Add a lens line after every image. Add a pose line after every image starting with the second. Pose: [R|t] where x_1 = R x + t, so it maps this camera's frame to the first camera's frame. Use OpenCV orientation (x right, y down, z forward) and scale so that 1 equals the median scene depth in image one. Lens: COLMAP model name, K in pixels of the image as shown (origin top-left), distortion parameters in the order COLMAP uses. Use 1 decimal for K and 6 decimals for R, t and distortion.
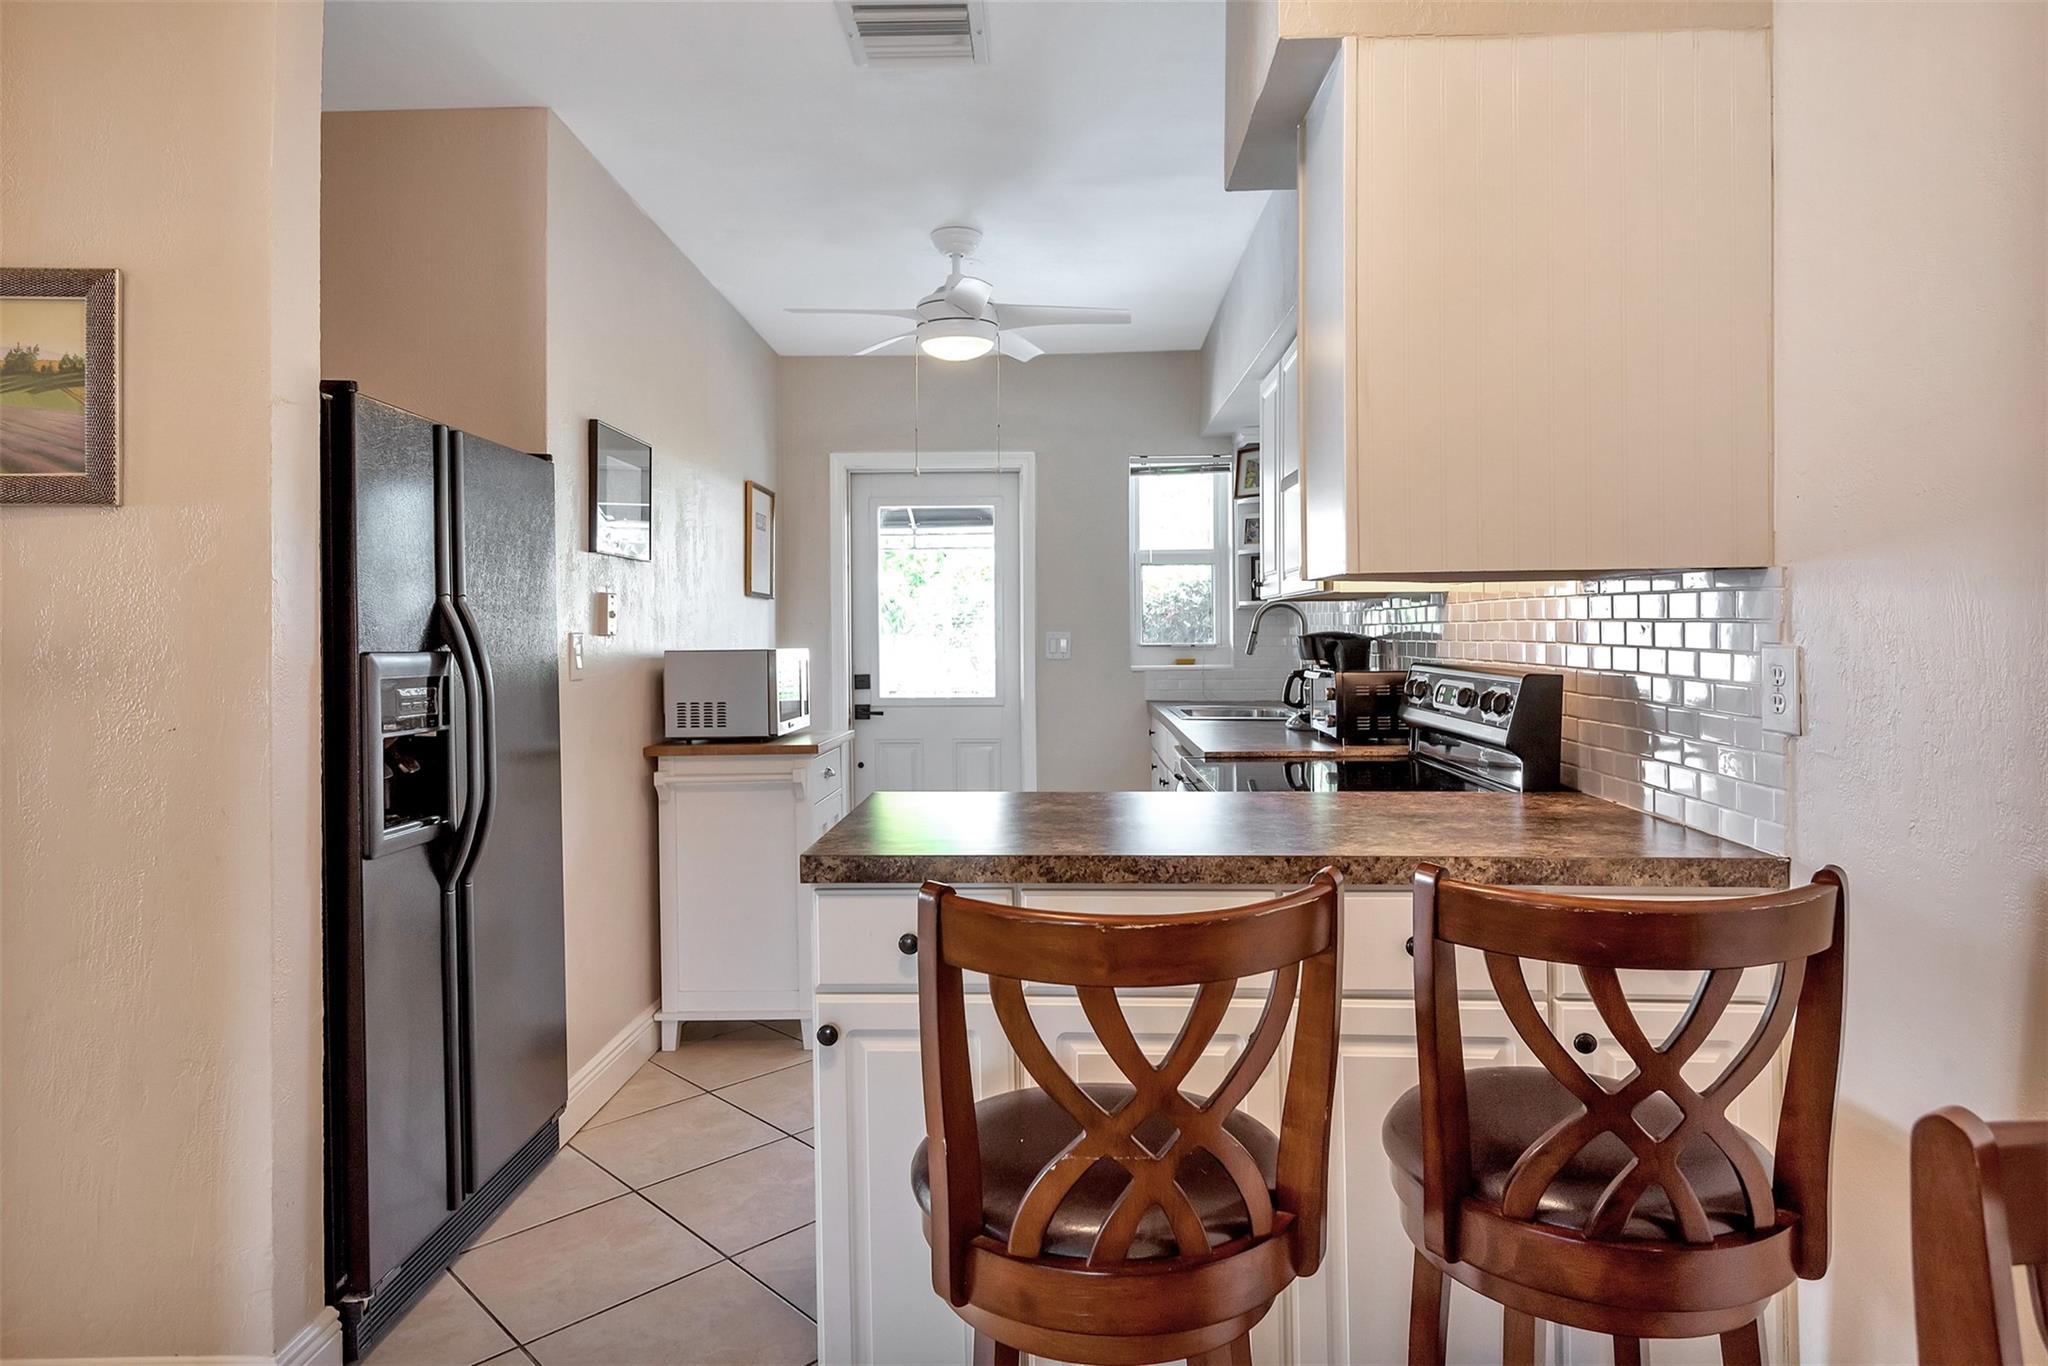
lens RADIAL K [[1216.6, 0, 1025.6], [0, 1216.6, 632.9], [0, 0, 1]] dist [0.036841, -0.047860]
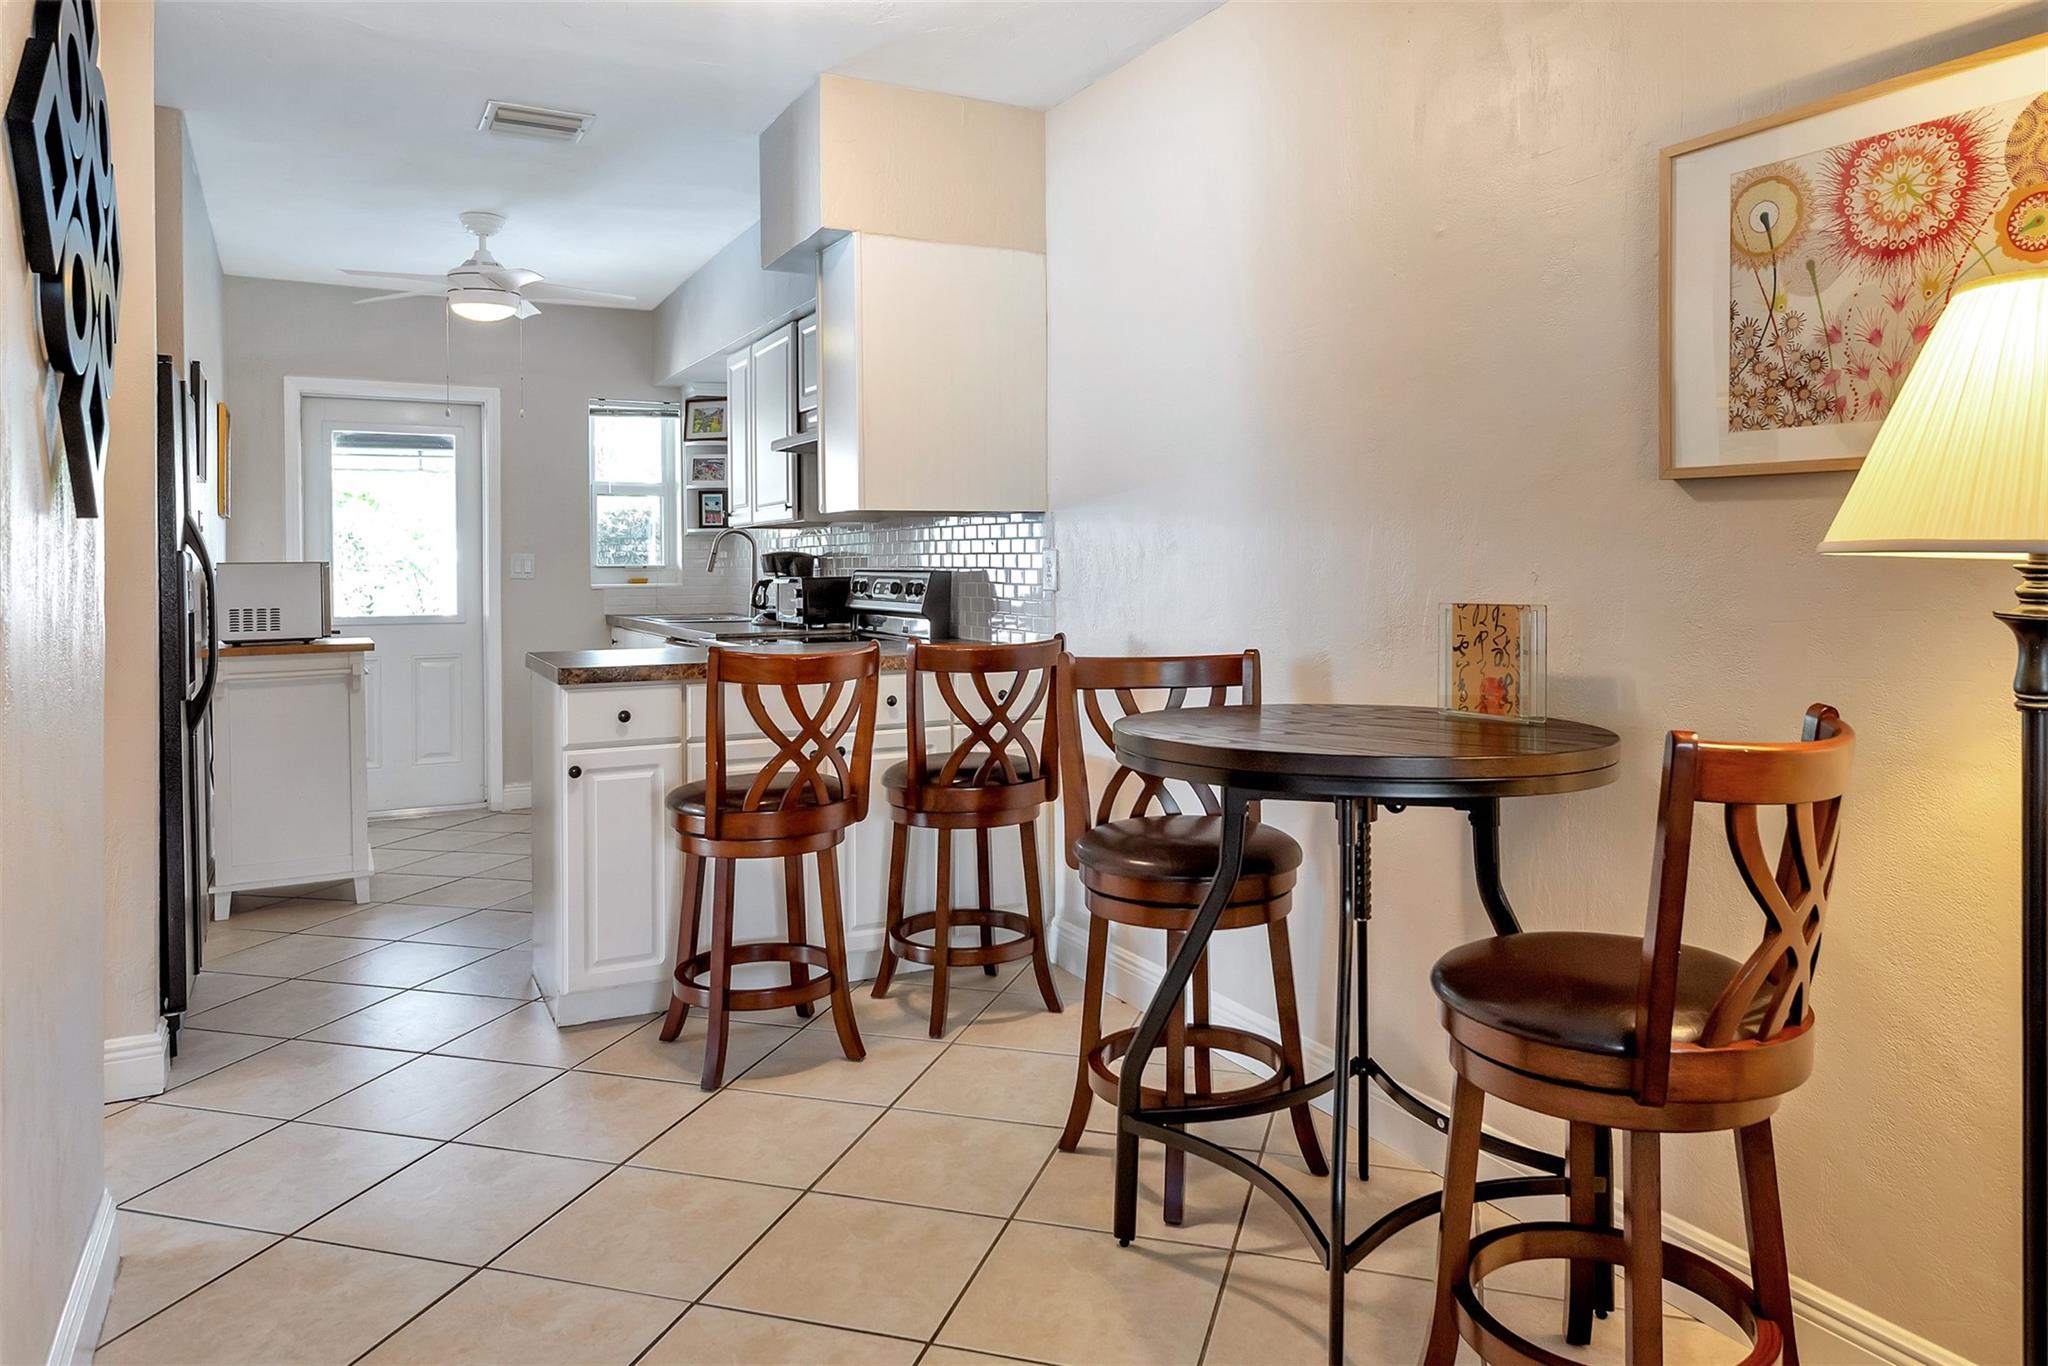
lens RADIAL K [[1398.4, 0, 1024.0], [0, 1398.4, 683.0], [0, 0, 1]] dist [0.048431, -0.000011]
pose [[0.881564, -0.038854, 0.470462, -0.300884], [0.001427, 0.996822, 0.079649, 0.025172], [-0.472062, -0.069544, 0.878818, -0.590555]]
